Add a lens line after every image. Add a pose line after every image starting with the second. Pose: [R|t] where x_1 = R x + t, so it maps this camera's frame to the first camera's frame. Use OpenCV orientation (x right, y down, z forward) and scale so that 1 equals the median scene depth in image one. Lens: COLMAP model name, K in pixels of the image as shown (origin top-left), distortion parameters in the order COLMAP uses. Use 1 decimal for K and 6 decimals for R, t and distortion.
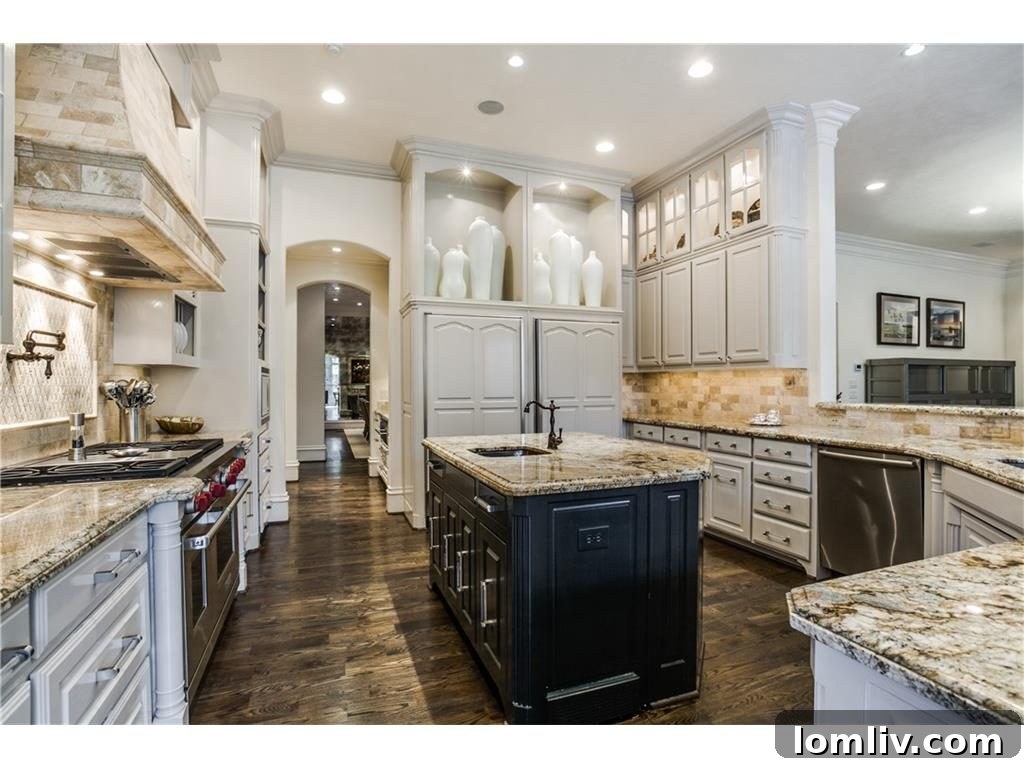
lens RADIAL K [[503.9, 0, 512.0], [0, 503.9, 384.0], [0, 0, 1]] dist [-0.084576, 0.045466]
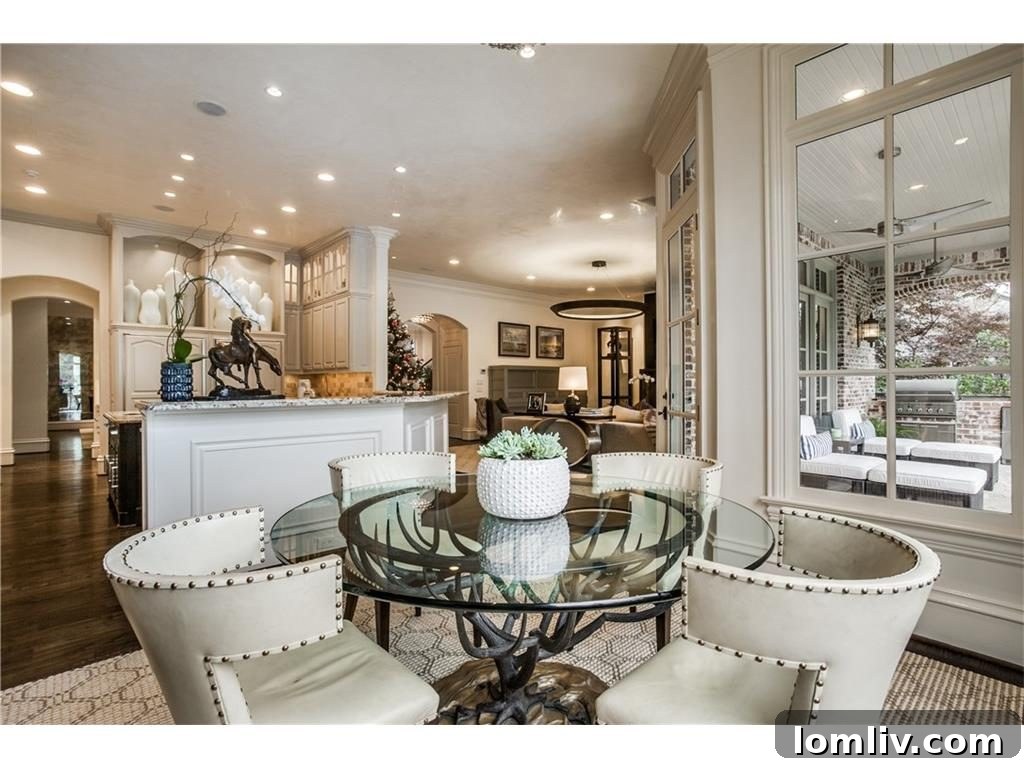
lens RADIAL K [[489.6, 0, 512.0], [0, 489.6, 384.0], [0, 0, 1]] dist [-0.051790, 0.023101]
pose [[0.926171, -0.004089, 0.377082, 0.283251], [0.004552, 0.999990, -0.000337, 0.009749], [-0.377077, 0.002028, 0.926180, -0.586492]]
